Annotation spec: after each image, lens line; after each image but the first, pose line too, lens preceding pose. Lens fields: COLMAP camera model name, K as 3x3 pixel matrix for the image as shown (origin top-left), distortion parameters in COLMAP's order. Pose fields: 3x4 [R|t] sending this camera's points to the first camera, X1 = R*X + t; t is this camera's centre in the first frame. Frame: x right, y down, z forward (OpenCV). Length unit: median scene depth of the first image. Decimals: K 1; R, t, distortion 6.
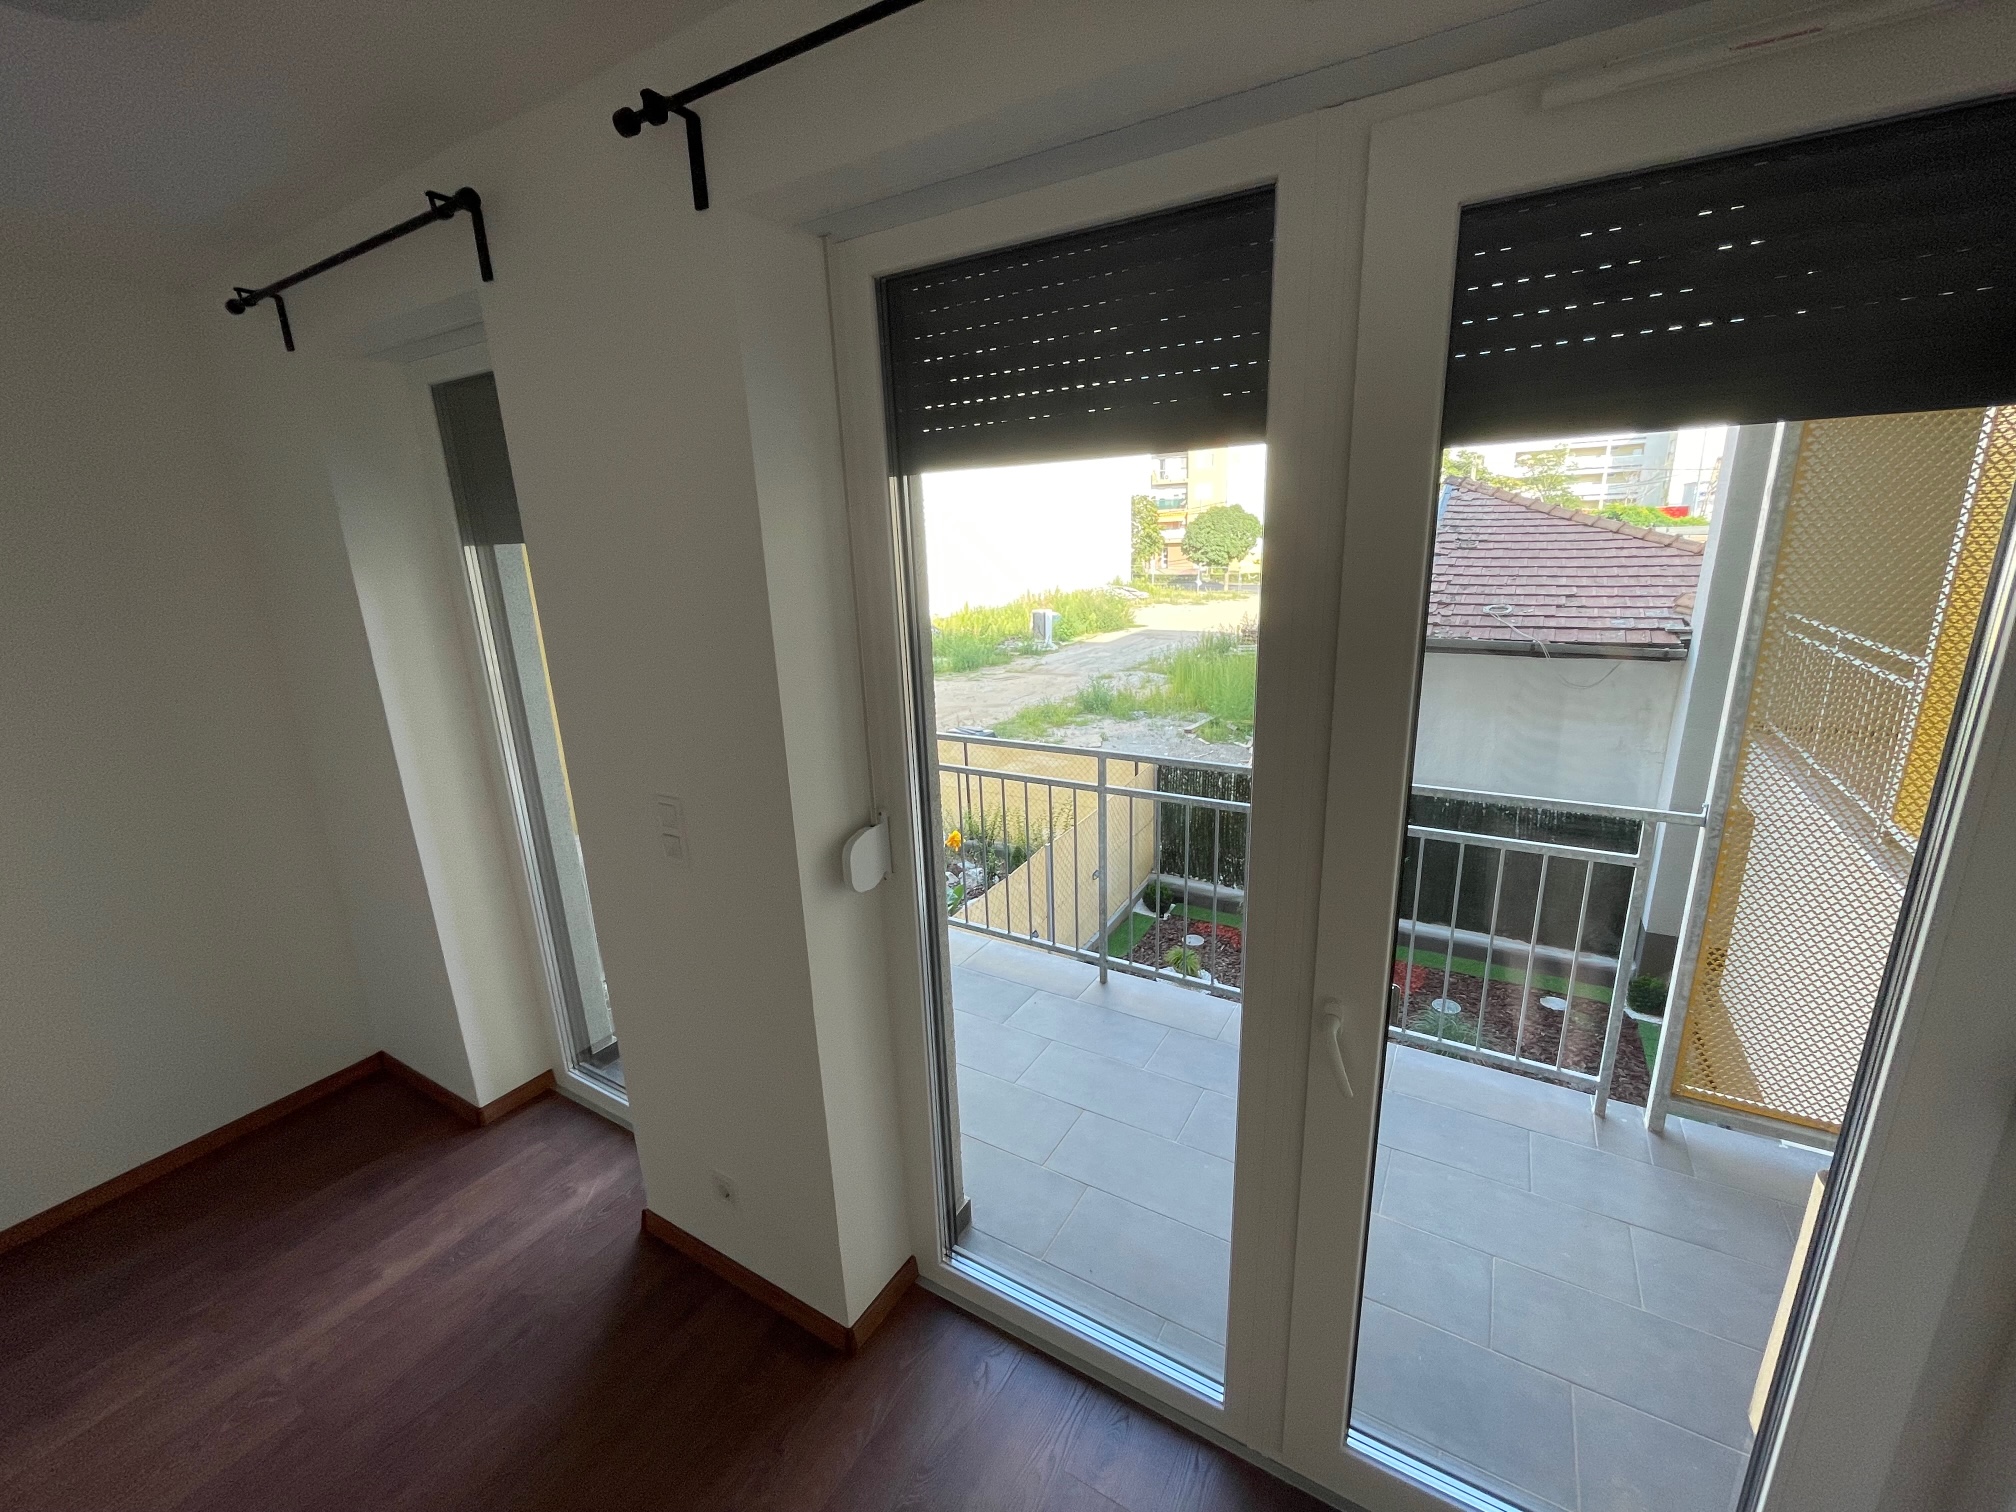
lens RADIAL K [[821.3, 0, 1008.0], [0, 821.3, 756.0], [0, 0, 1]] dist [-0.010304, 0.005219]
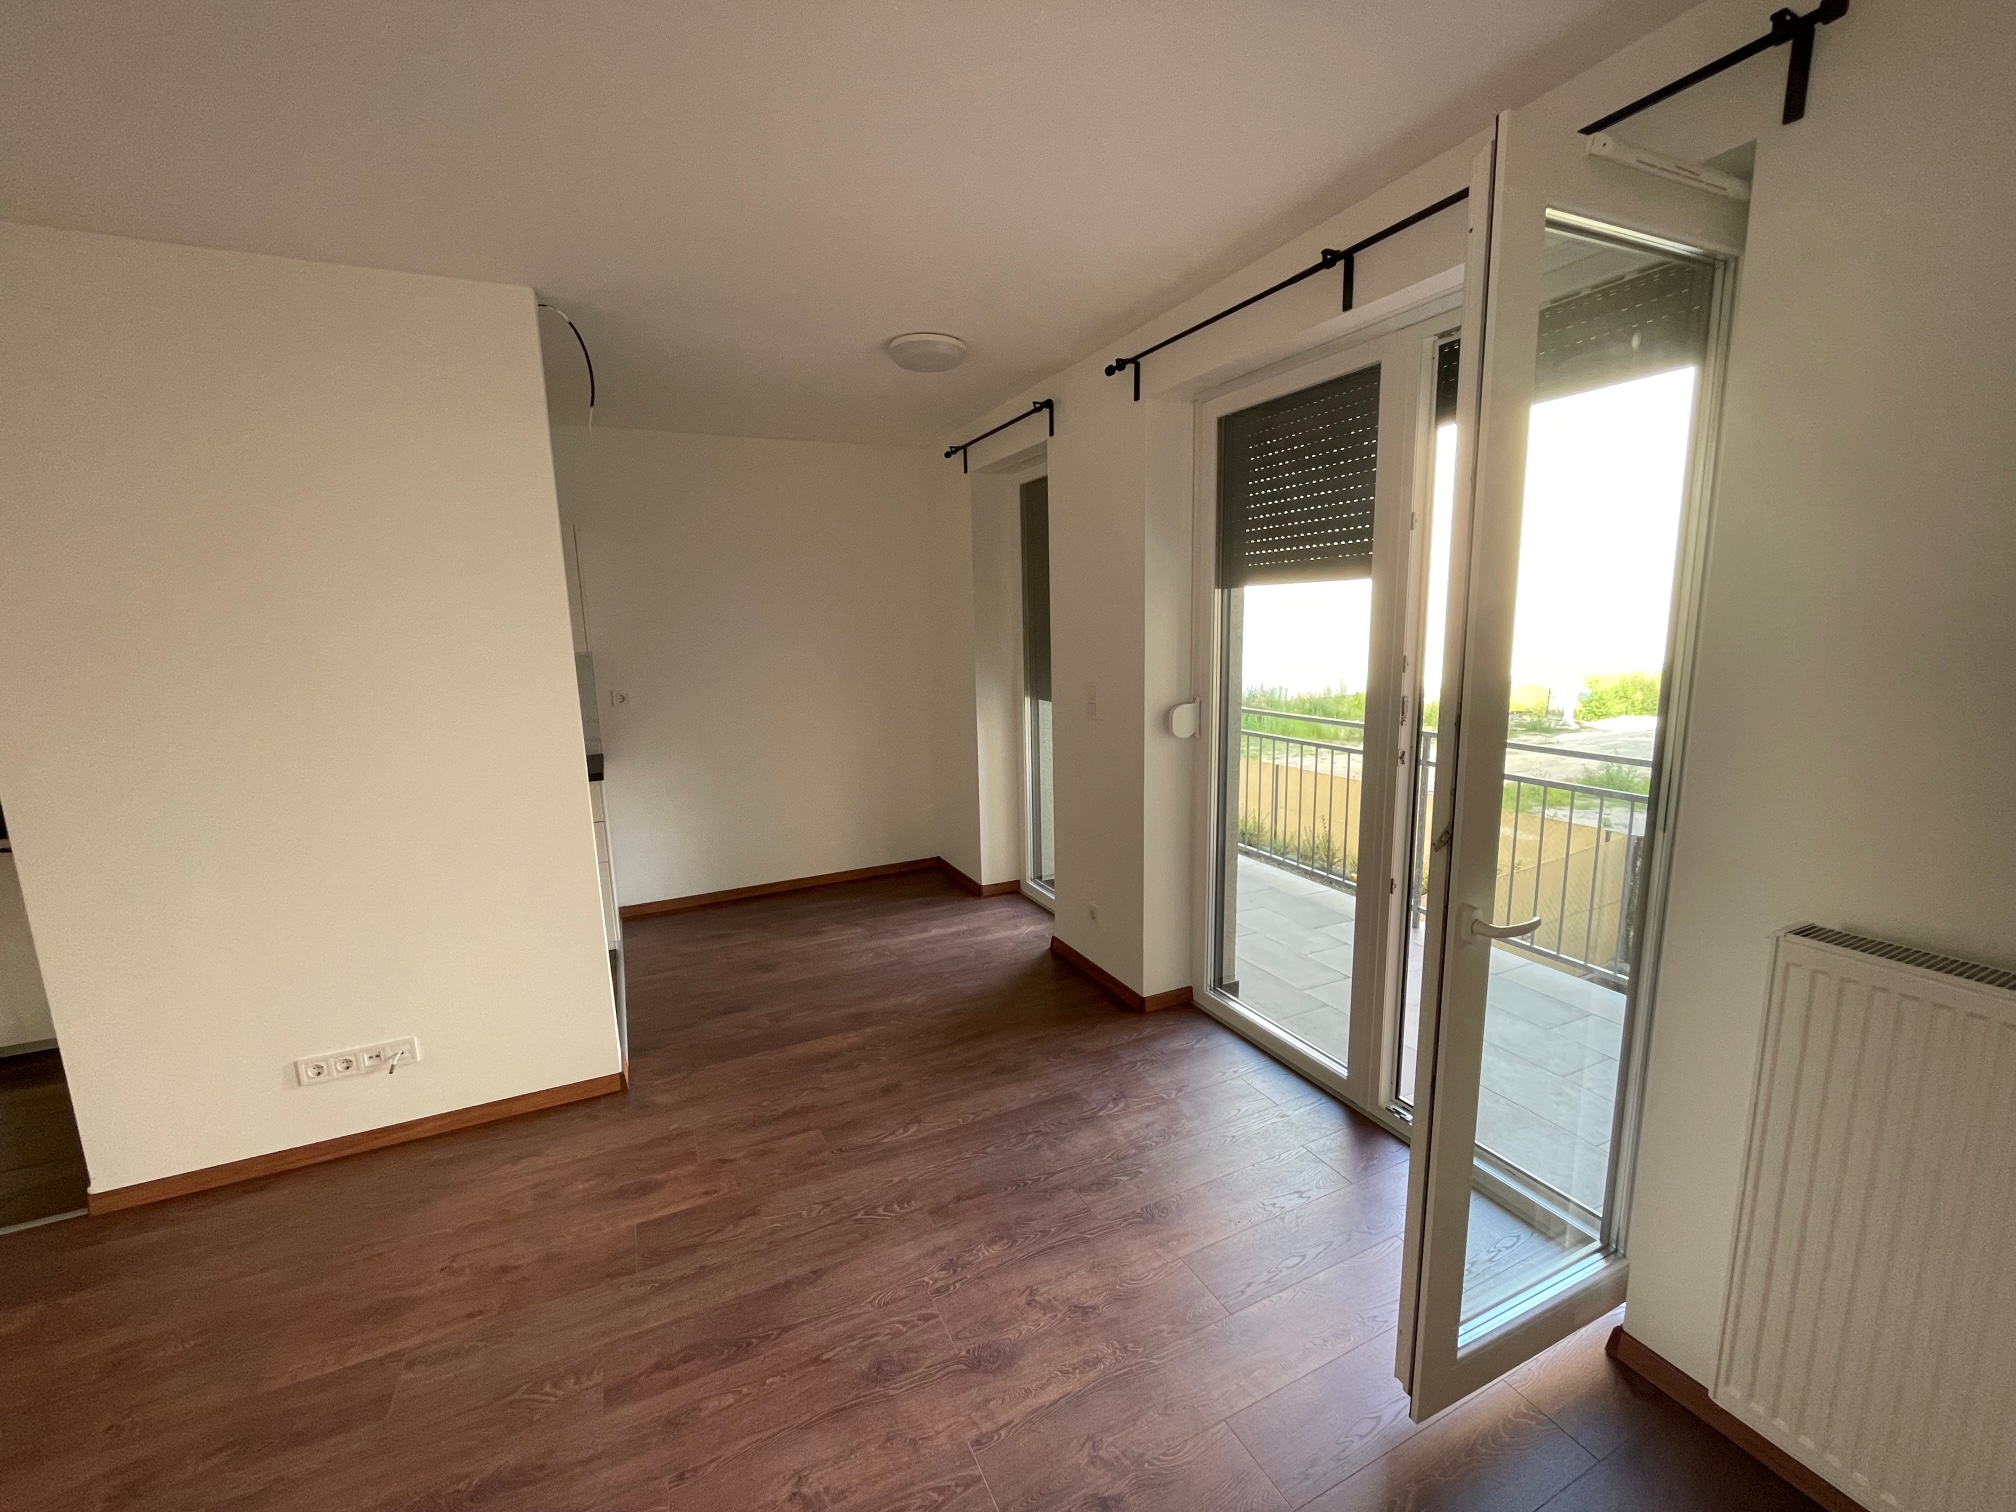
lens RADIAL K [[821.3, 0, 1008.0], [0, 821.3, 756.0], [0, 0, 1]] dist [-0.010304, 0.005219]
pose [[0.833641, 0.108659, -0.541513, 0.420971], [-0.151094, 0.987922, -0.034369, 0.273206], [0.531238, 0.110470, 0.839990, -0.622358]]
